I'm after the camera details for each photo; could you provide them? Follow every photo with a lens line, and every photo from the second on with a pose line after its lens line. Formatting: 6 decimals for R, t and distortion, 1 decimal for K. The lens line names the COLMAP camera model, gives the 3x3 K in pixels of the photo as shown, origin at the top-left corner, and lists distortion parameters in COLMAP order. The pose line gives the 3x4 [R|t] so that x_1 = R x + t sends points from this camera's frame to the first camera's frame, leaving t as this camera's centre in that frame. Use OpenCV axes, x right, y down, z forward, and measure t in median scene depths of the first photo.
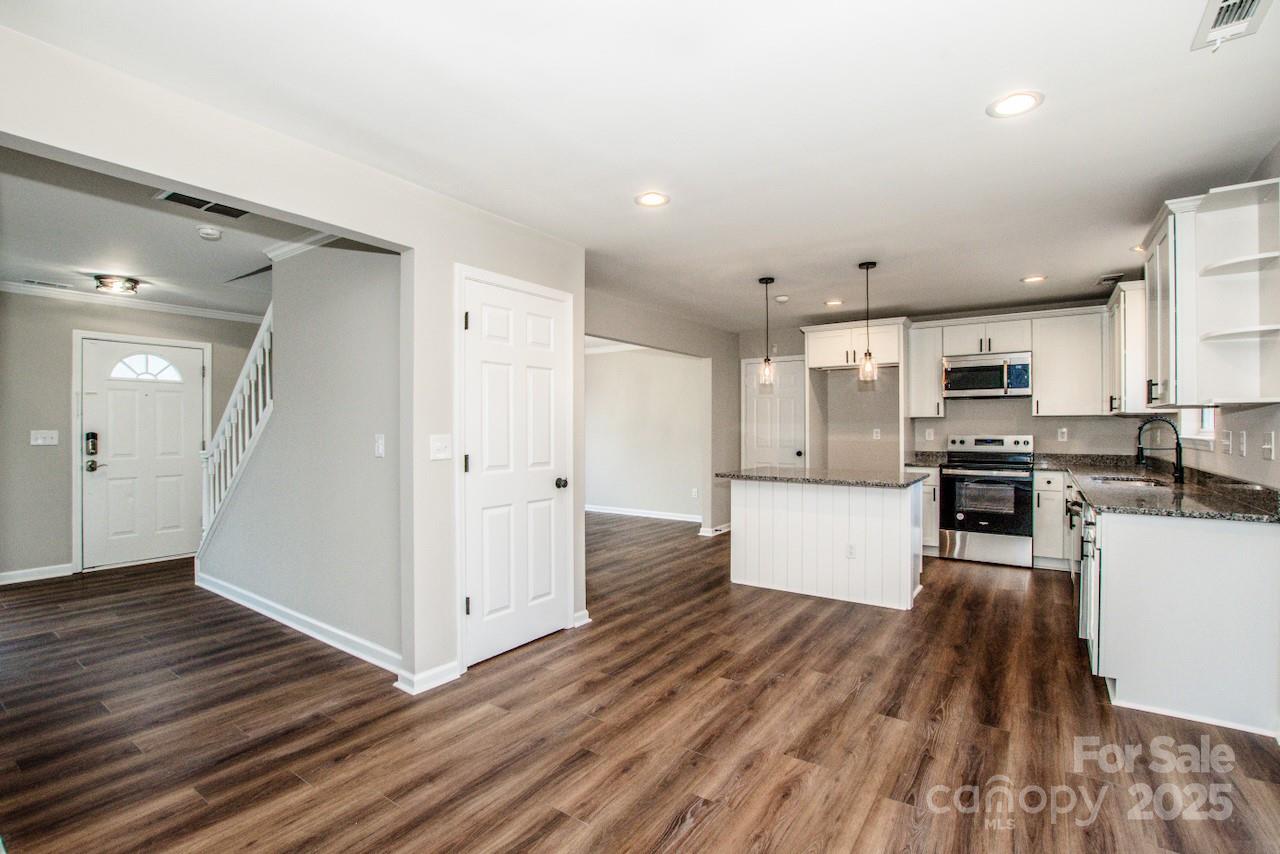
lens RADIAL K [[574.9, 0, 653.0], [0, 574.9, 428.7], [0, 0, 1]] dist [-0.021059, 0.000830]
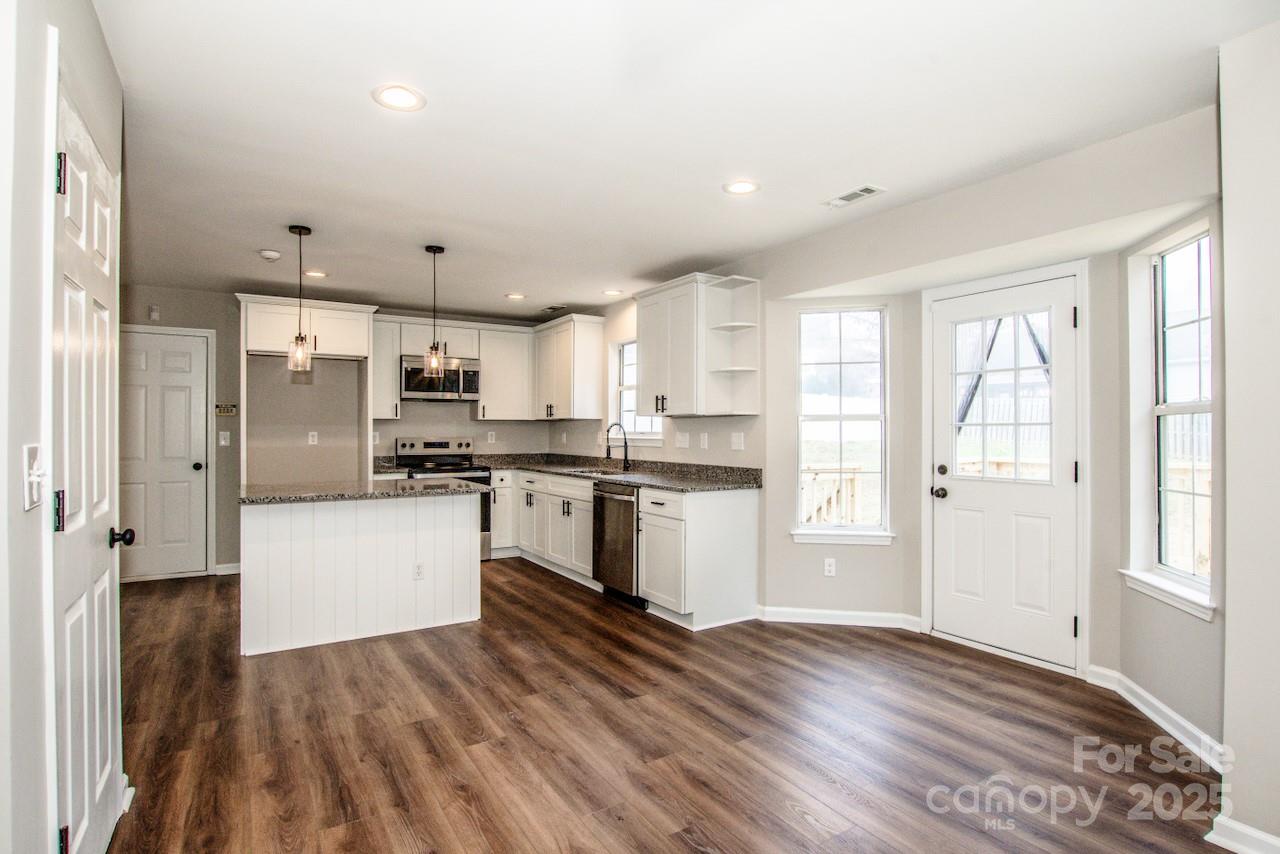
lens RADIAL K [[639.9, 0, 639.8], [0, 639.9, 435.7], [0, 0, 1]] dist [-0.014942, 0.000405]
pose [[0.410472, -0.005334, 0.911858, -0.384283], [0.000694, 0.999984, 0.005537, 0.001547], [-0.911873, -0.001640, 0.410469, 0.281123]]
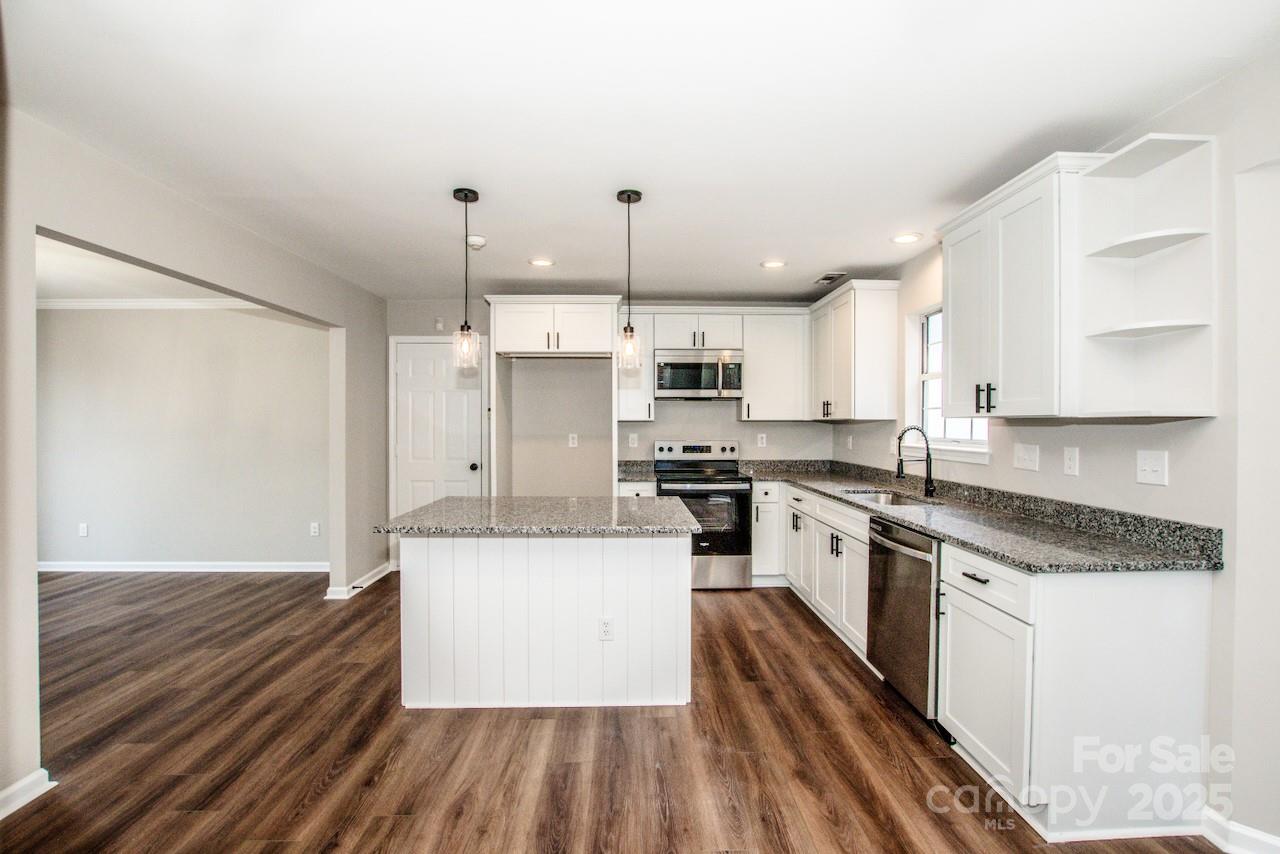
lens RADIAL K [[567.5, 0, 646.6], [0, 567.5, 427.4], [0, 0, 1]] dist [-0.033654, 0.000290]
pose [[0.810306, -0.001545, 0.586005, 0.006325], [-0.000542, 0.999994, 0.003385, -0.017753], [-0.586006, -0.003061, 0.810301, 0.433780]]
